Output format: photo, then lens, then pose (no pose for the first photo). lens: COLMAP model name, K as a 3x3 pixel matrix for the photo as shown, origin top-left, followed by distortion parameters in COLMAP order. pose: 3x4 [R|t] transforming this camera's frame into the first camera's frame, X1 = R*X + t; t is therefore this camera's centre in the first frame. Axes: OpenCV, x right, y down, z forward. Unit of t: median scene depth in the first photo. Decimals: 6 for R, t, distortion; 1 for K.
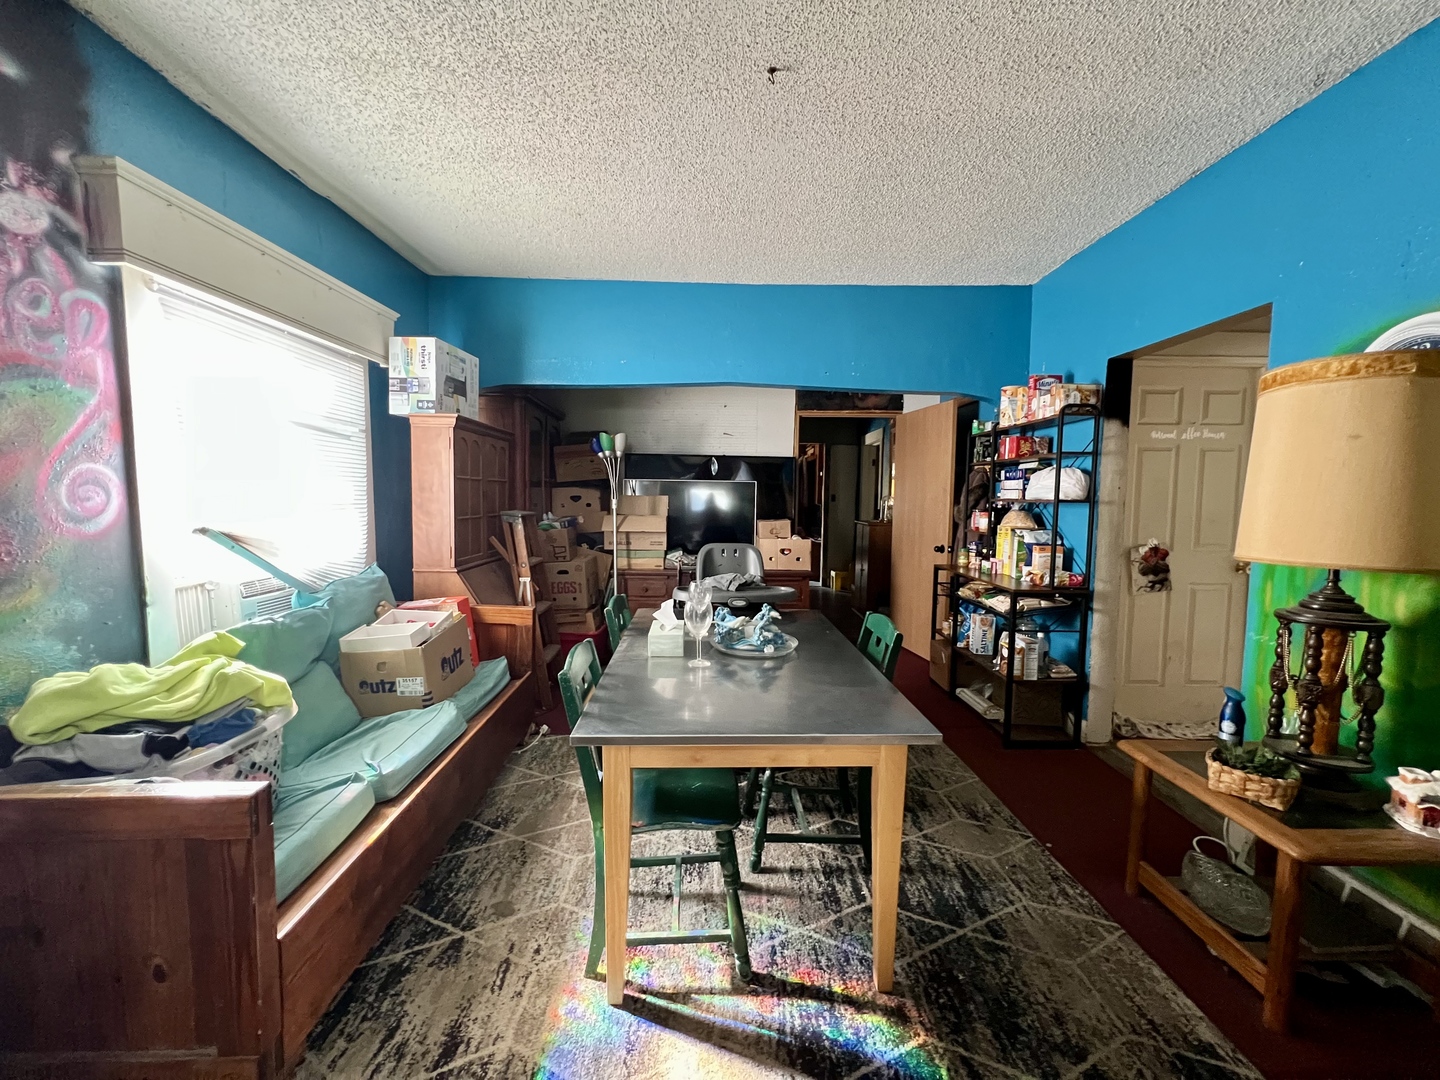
lens RADIAL K [[574.9, 0, 719.0], [0, 574.9, 537.8], [0, 0, 1]] dist [-0.000101, -0.000341]
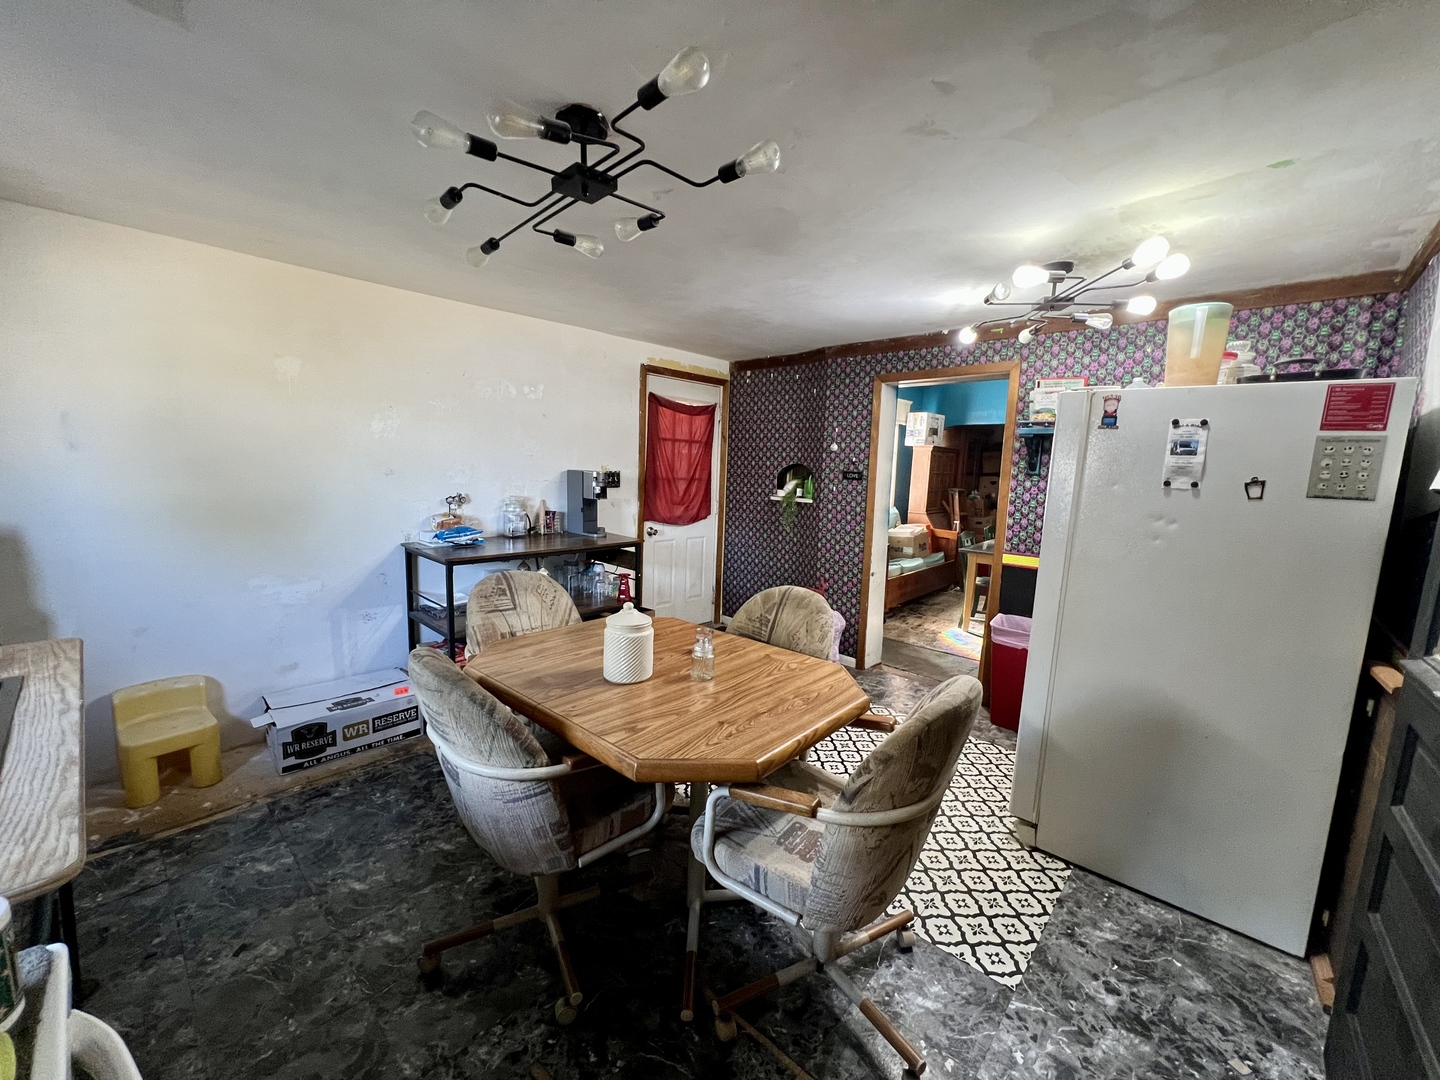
lens RADIAL K [[574.9, 0, 713.9], [0, 574.9, 541.2], [0, 0, 1]] dist [-0.000101, -0.000341]
pose [[0.728026, 0.102840, -0.677792, 0.637489], [-0.072369, 0.994689, 0.073190, 0.077652], [0.681719, -0.004233, 0.731602, -1.620854]]
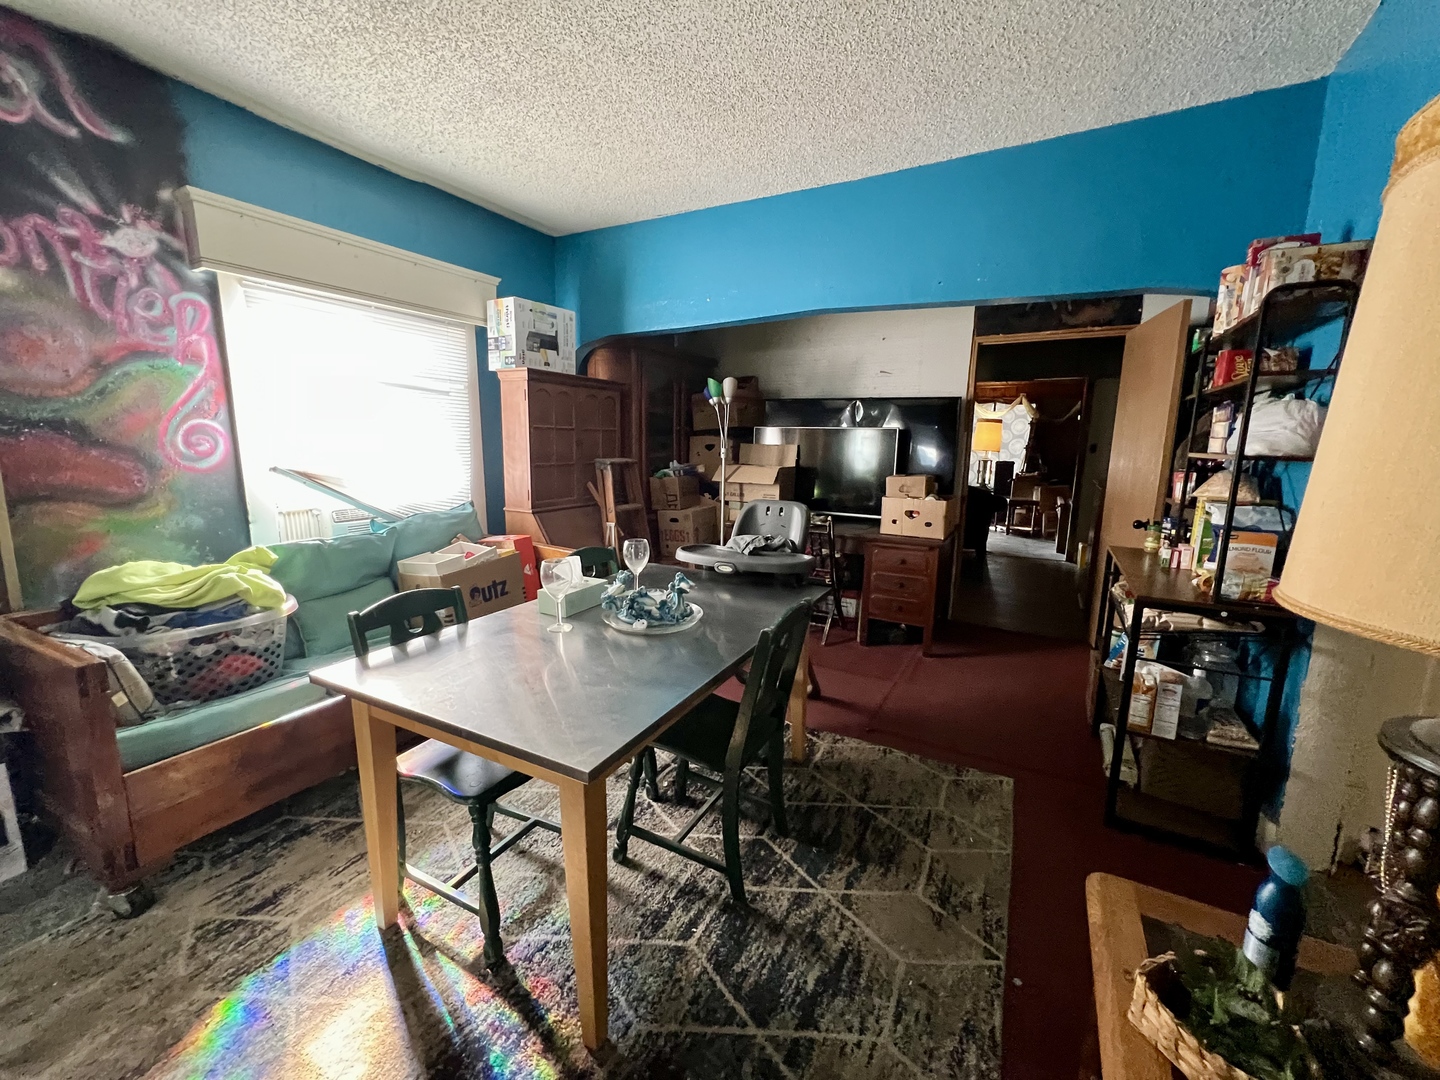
lens RADIAL K [[574.9, 0, 724.8], [0, 574.9, 537.8], [0, 0, 1]] dist [-0.000101, -0.000341]
pose [[0.870446, 0.084208, -0.485007, 0.521459], [-0.041091, 0.994251, 0.098879, -0.023027], [0.490545, -0.066140, 0.868902, 0.274927]]
